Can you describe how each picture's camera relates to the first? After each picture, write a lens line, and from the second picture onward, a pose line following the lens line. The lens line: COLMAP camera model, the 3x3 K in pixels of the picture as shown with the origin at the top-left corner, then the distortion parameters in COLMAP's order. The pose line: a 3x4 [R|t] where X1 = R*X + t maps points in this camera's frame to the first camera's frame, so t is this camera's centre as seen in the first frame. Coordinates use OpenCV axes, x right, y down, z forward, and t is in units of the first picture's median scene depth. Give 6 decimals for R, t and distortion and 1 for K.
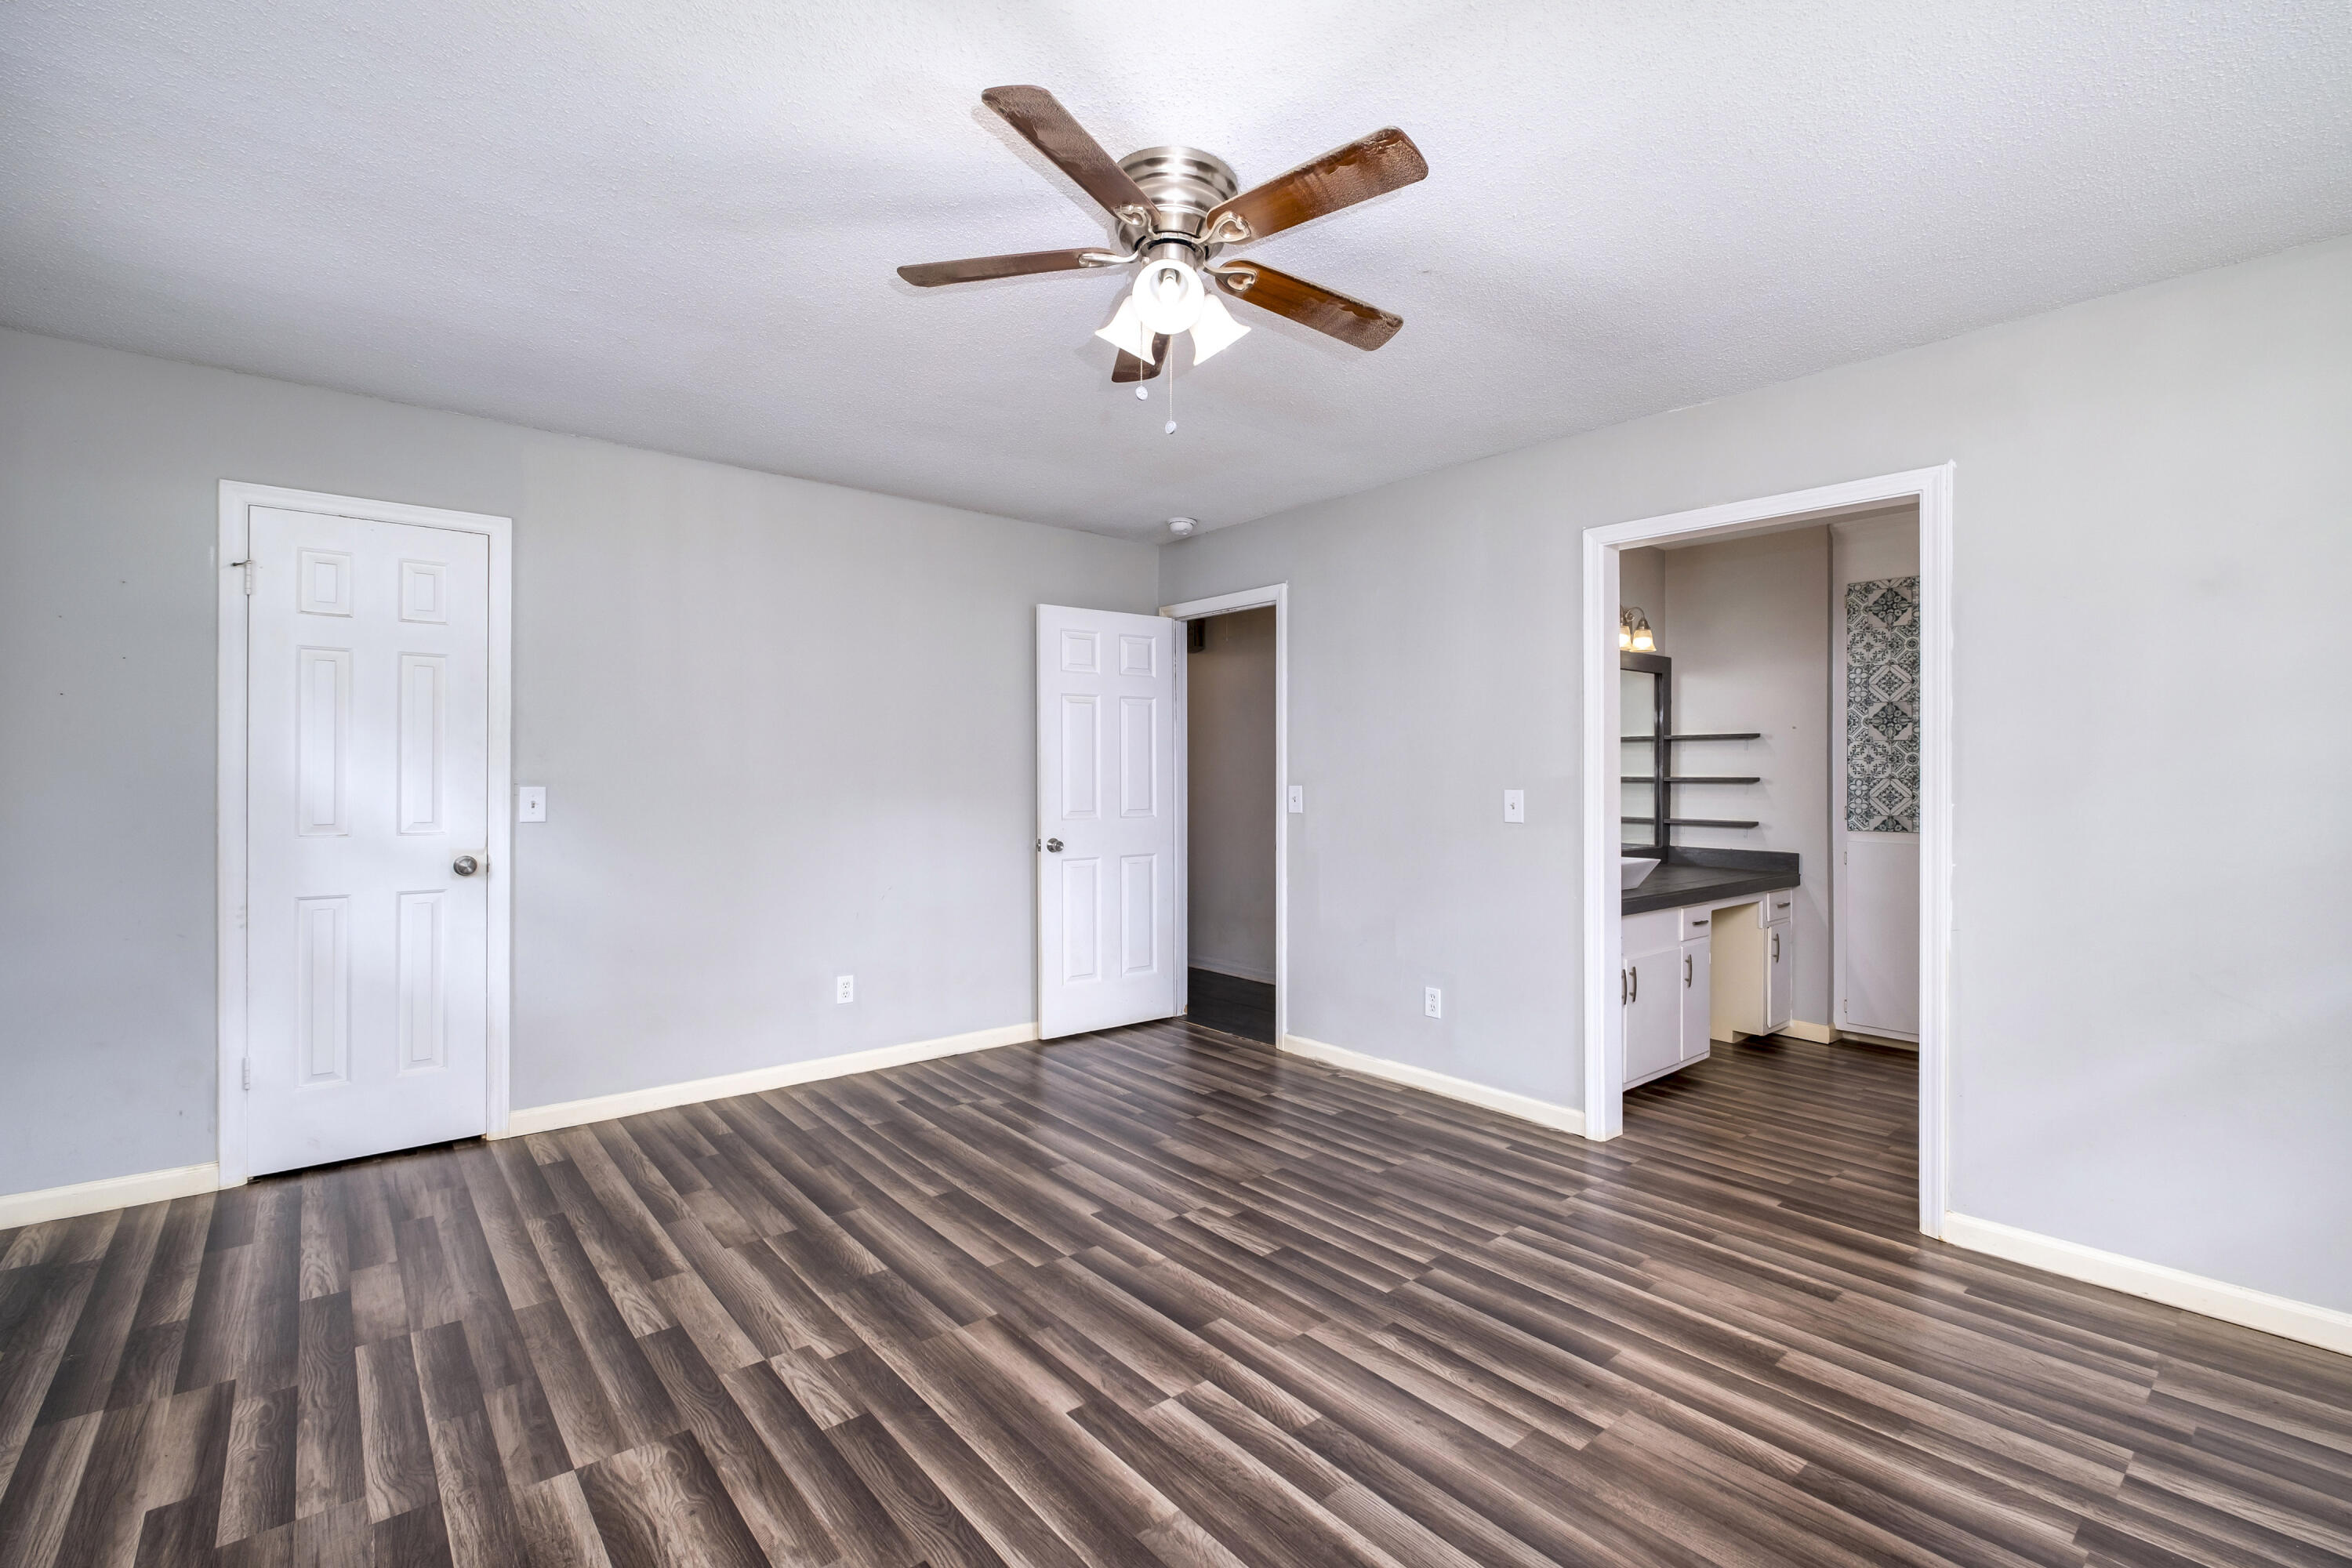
lens RADIAL K [[1056.7, 0, 1187.7], [0, 1056.7, 780.0], [0, 0, 1]] dist [-0.004510, -0.000817]
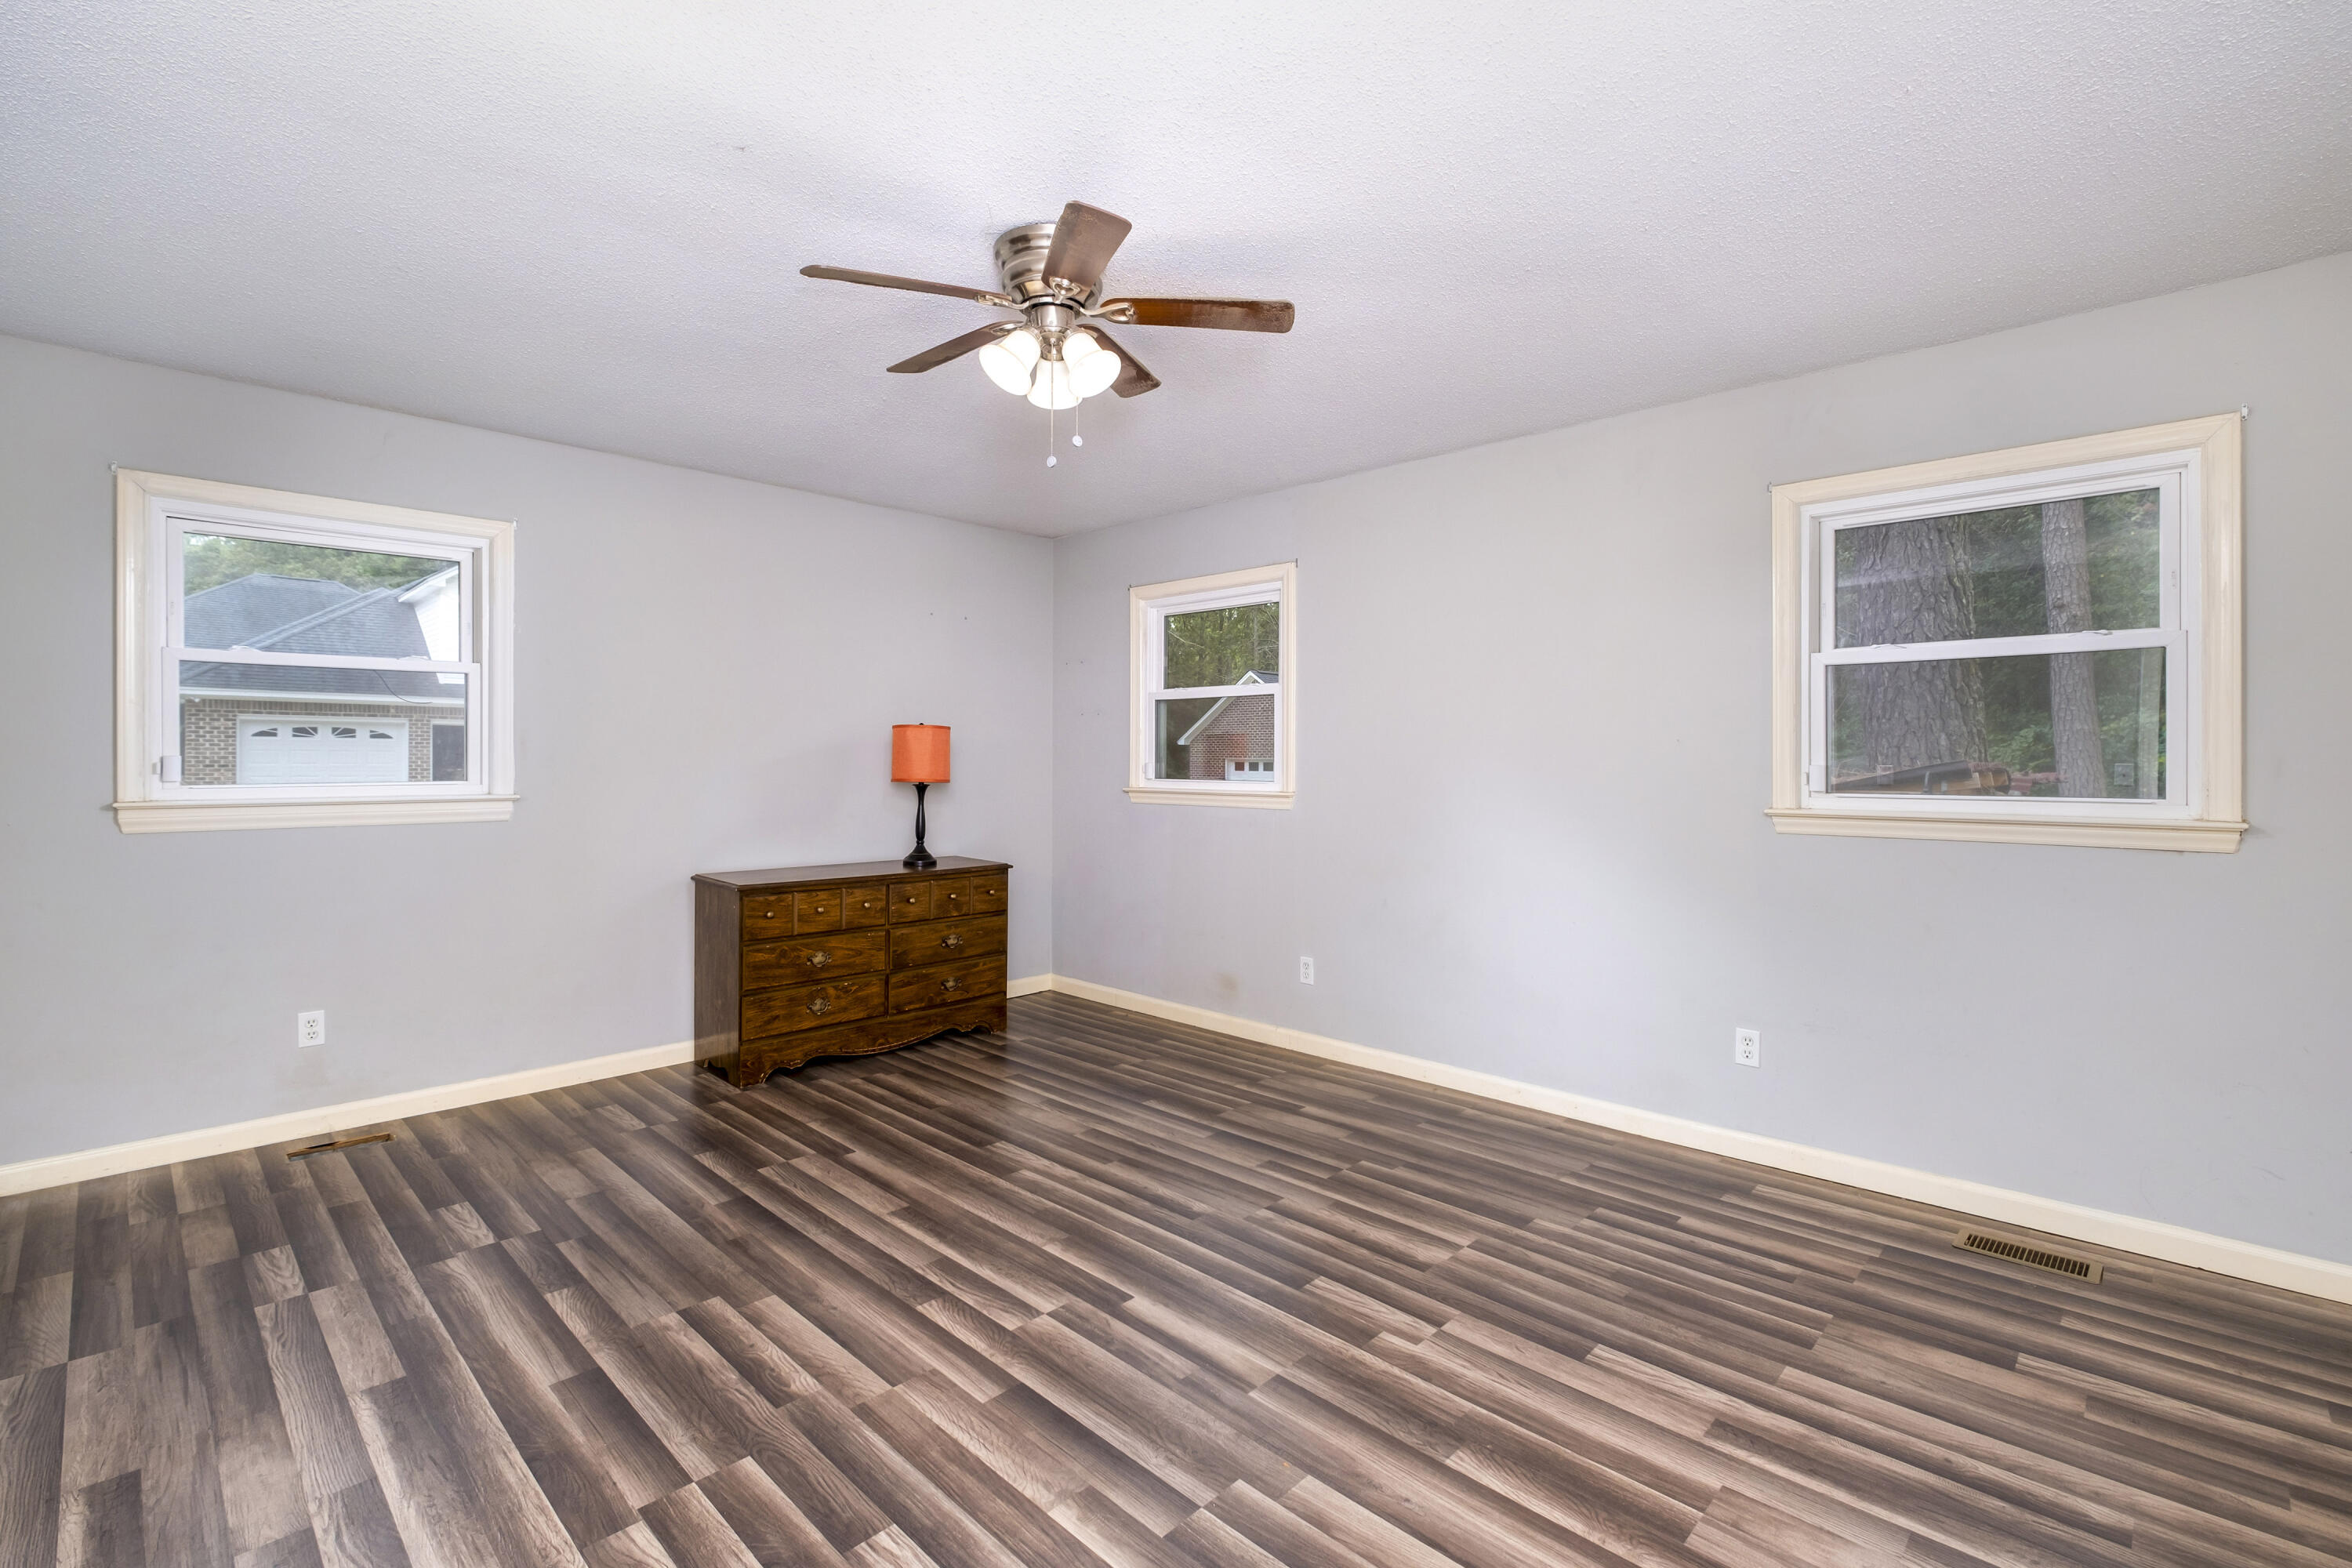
lens RADIAL K [[1056.7, 0, 1176.5], [0, 1056.7, 765.6], [0, 0, 1]] dist [-0.004510, -0.000817]
pose [[-0.995694, -0.006166, -0.092493, -0.042495], [-0.006922, 0.999945, 0.007855, -0.007952], [0.092439, 0.008461, -0.995682, 1.918004]]
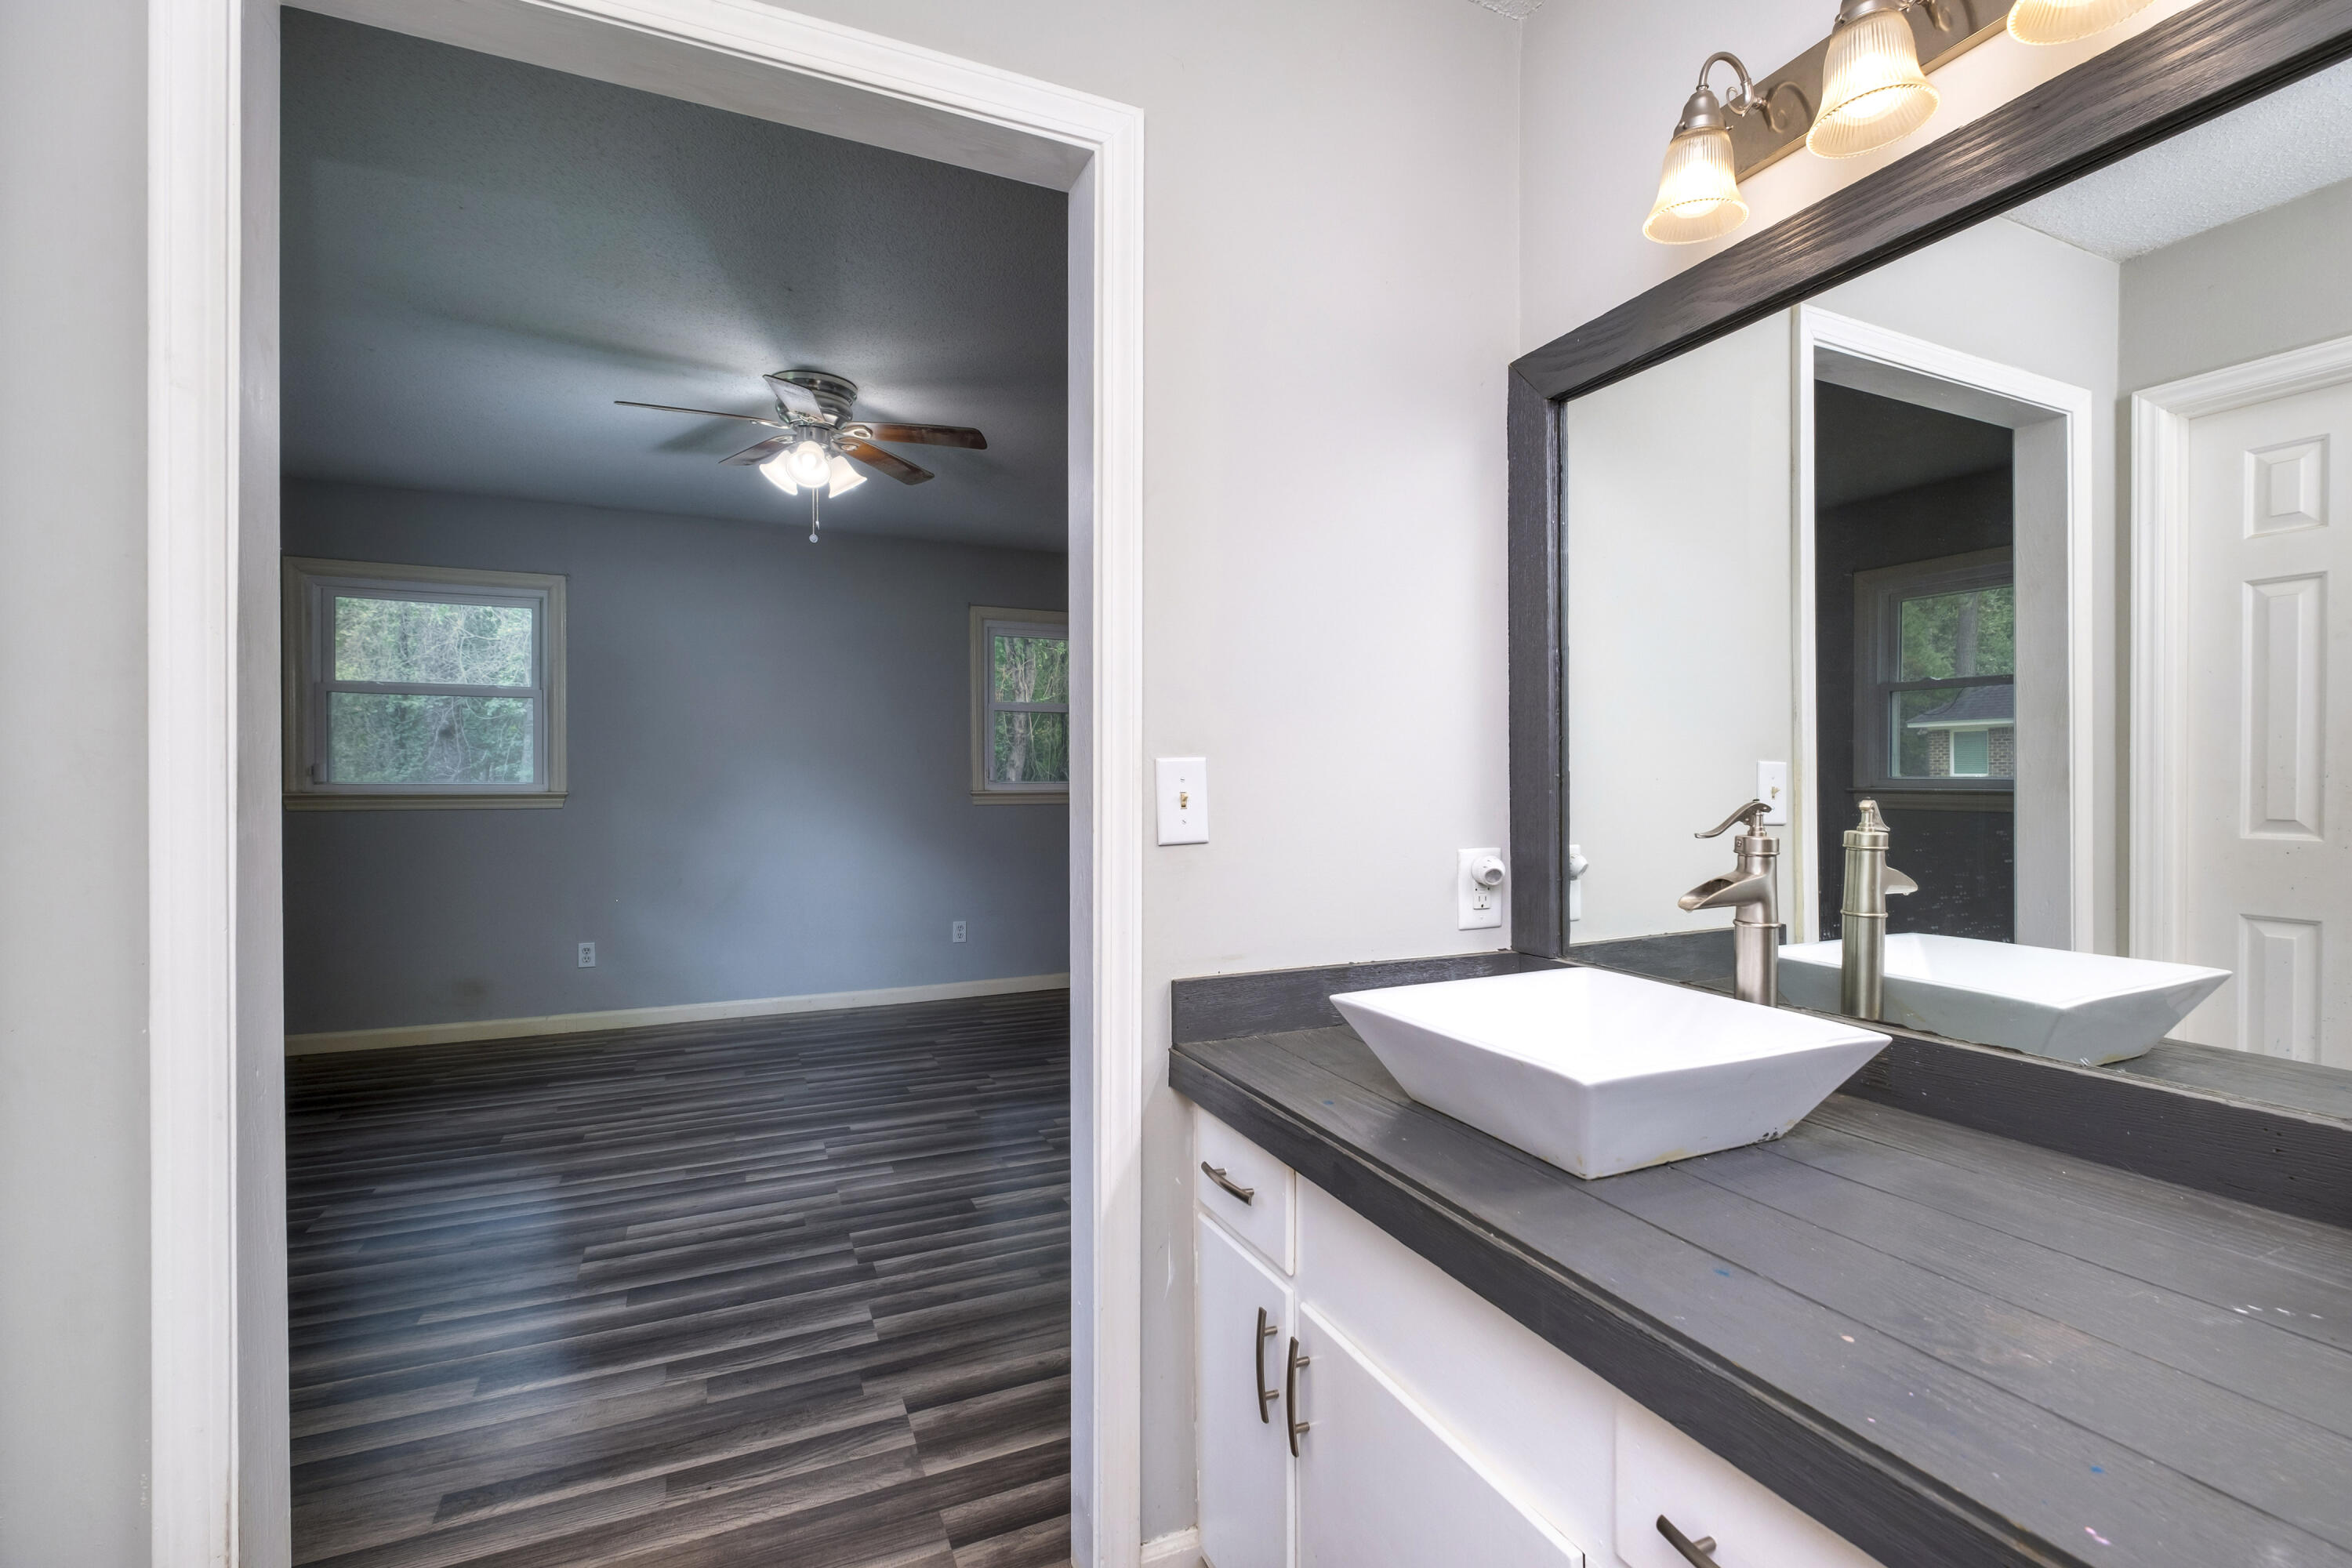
lens RADIAL K [[1056.7, 0, 1193.6], [0, 1056.7, 783.0], [0, 0, 1]] dist [-0.004510, -0.000817]
pose [[-0.280928, 0.001952, -0.959727, 1.211611], [0.001572, 0.999998, 0.001574, 0.032438], [0.959728, -0.001067, -0.280930, 1.779889]]
